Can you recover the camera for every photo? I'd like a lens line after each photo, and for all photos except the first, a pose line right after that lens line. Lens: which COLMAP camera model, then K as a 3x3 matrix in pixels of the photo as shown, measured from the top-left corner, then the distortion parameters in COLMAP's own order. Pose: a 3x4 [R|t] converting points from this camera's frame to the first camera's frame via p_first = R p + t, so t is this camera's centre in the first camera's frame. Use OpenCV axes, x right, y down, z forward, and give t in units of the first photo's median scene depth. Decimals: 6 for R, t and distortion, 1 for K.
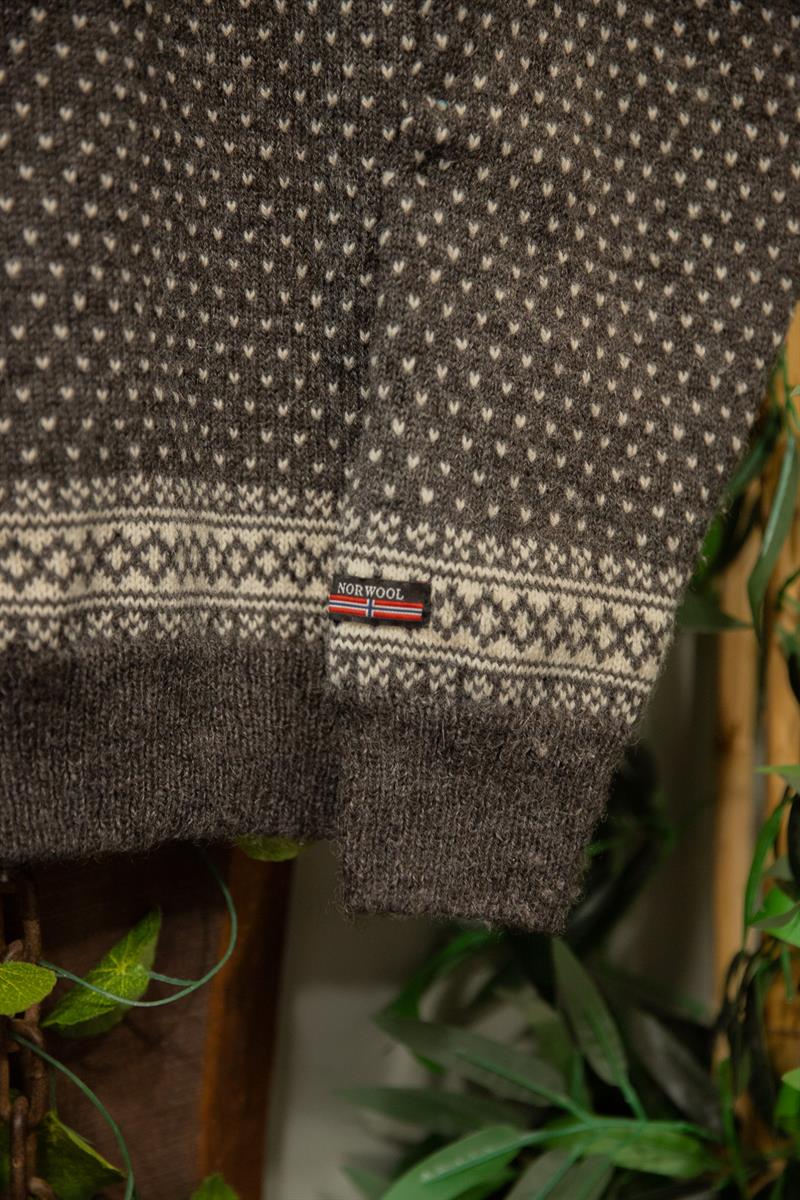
lens RADIAL K [[2098.9, 0, 407.2], [0, 2098.9, 626.0], [0, 0, 1]] dist [0.120669, 0.032750]
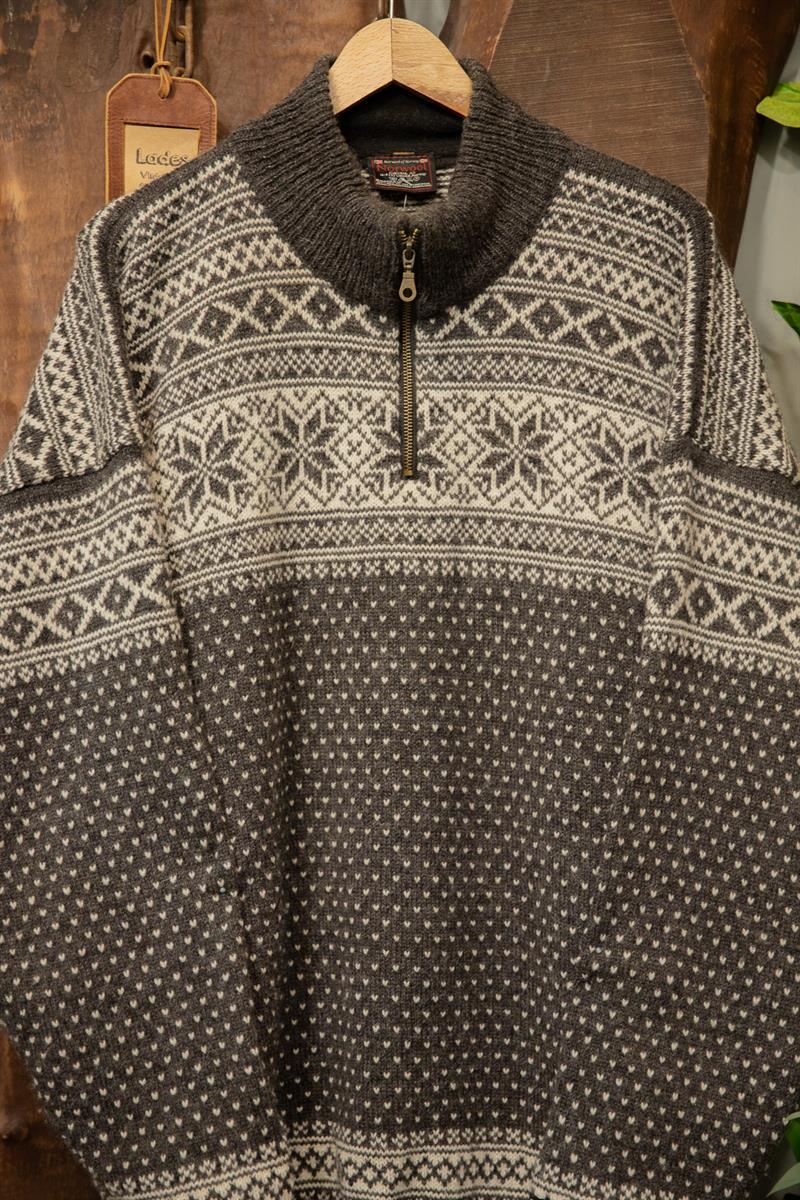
lens RADIAL K [[2219.3, 0, 395.9], [0, 2219.3, 633.1], [0, 0, 1]] dist [0.172317, 0.001091]
pose [[0.909497, 0.021790, -0.415140, 0.683904], [-0.069682, 0.992487, -0.100567, -0.312791], [0.409830, 0.120394, 0.904182, -0.953660]]
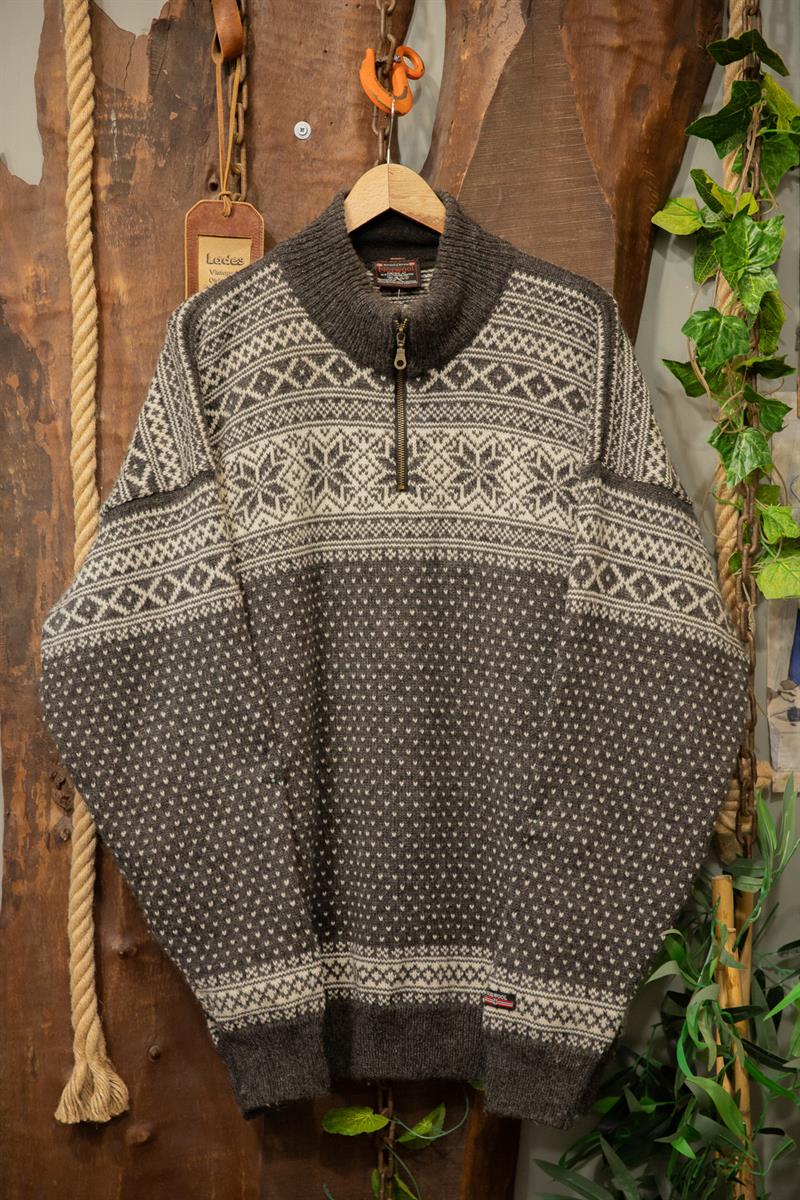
lens RADIAL K [[2260.2, 0, 390.8], [0, 2260.2, 640.5], [0, 0, 1]] dist [0.162316, 0.122353]
pose [[0.906981, 0.036684, -0.419571, 1.077202], [-0.066439, 0.996188, -0.056522, -0.299322], [0.415898, 0.079140, 0.905961, -1.785766]]
